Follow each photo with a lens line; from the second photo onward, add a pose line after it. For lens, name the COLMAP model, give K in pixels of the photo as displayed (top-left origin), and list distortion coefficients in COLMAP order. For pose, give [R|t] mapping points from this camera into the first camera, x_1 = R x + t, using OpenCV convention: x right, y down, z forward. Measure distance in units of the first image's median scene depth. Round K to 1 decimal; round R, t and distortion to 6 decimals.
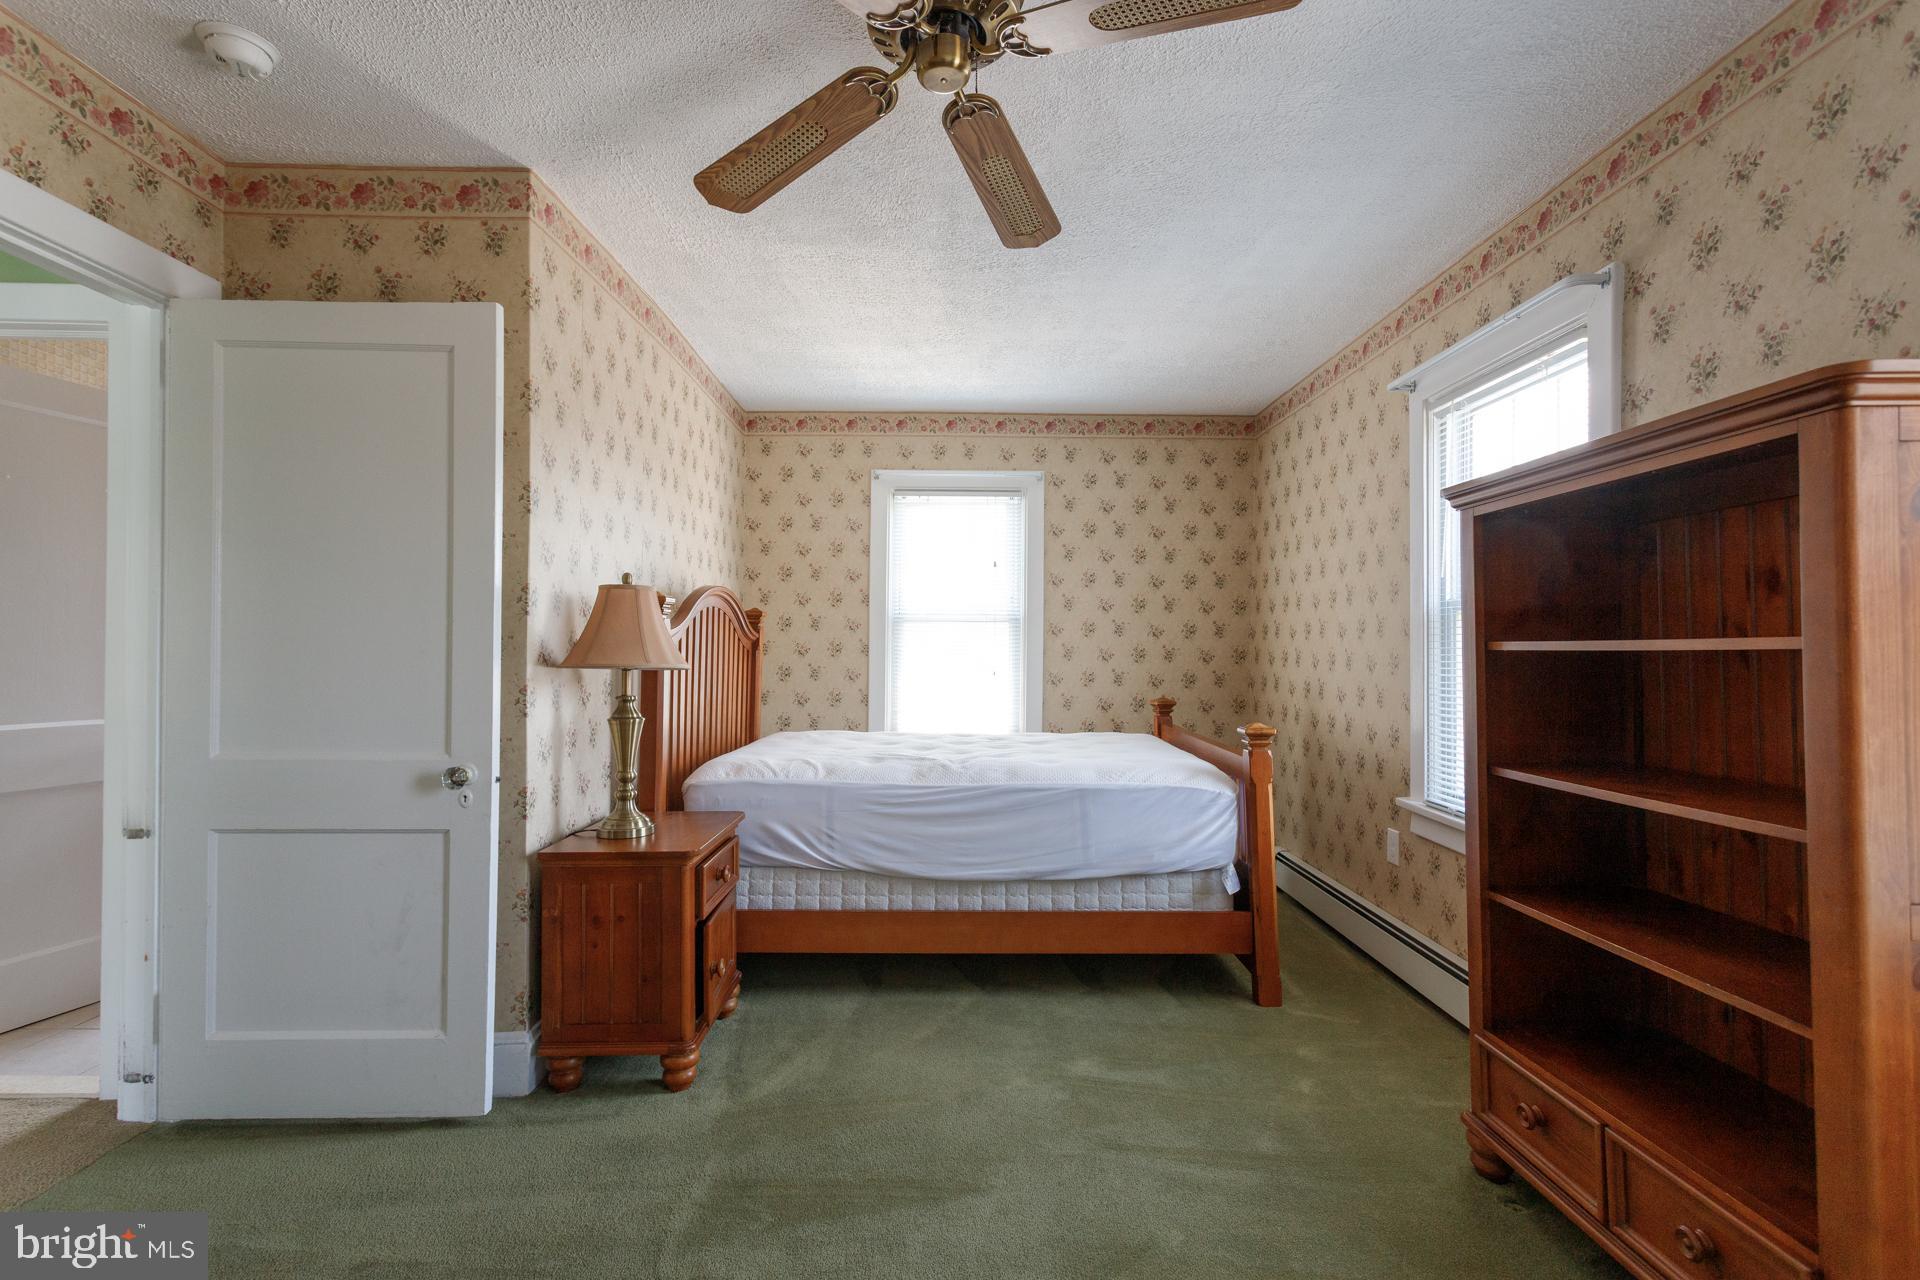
lens RADIAL K [[905.4, 0, 962.9], [0, 905.4, 646.7], [0, 0, 1]] dist [0.015124, -0.000578]
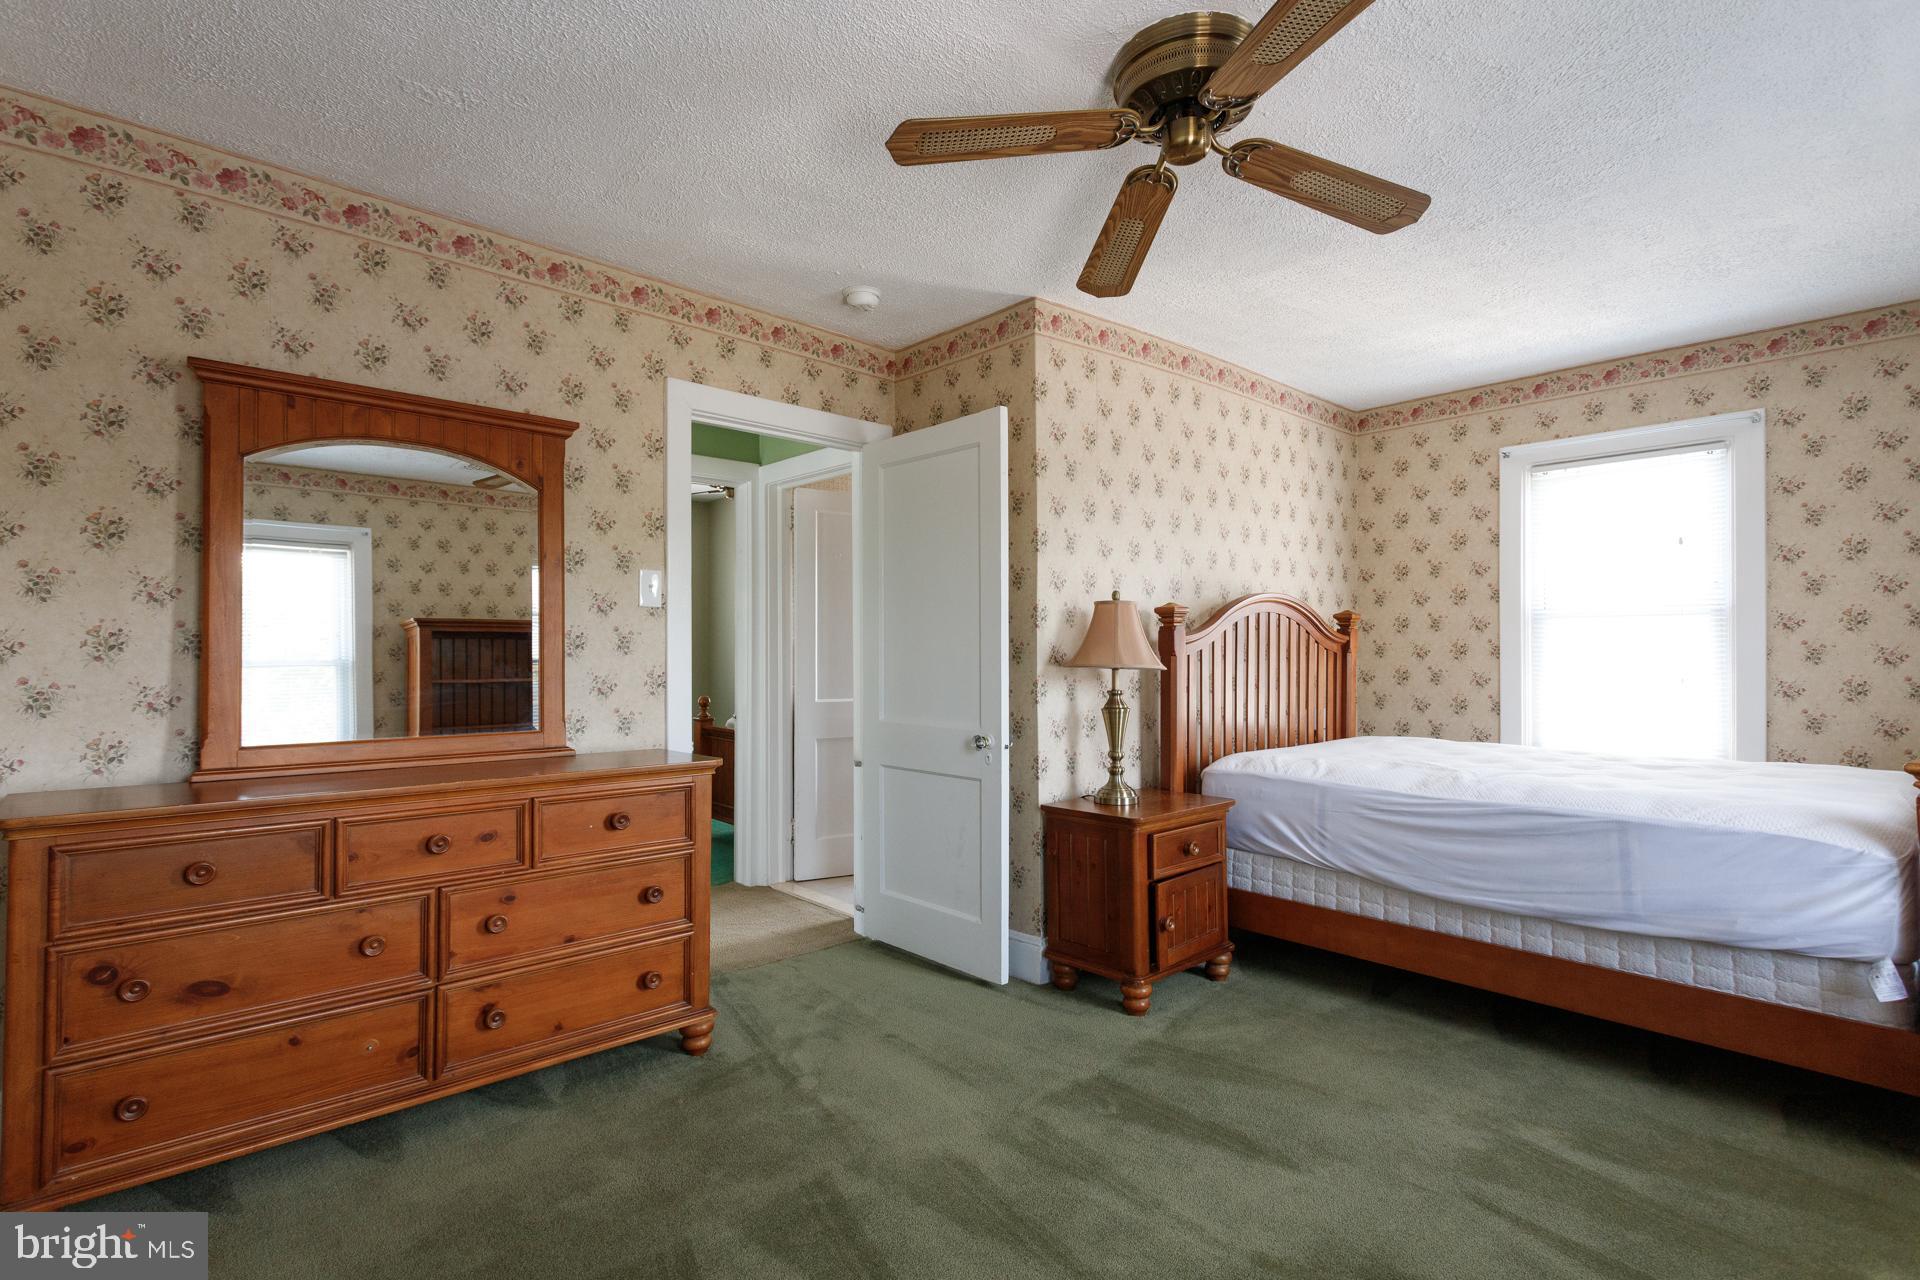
lens RADIAL K [[905.4, 0, 941.1], [0, 905.4, 647.1], [0, 0, 1]] dist [0.015124, -0.000578]
pose [[0.666677, -0.011602, -0.745256, 0.392162], [0.008151, 0.999933, -0.008275, 0.003932], [0.745302, -0.000558, 0.666727, 0.000865]]
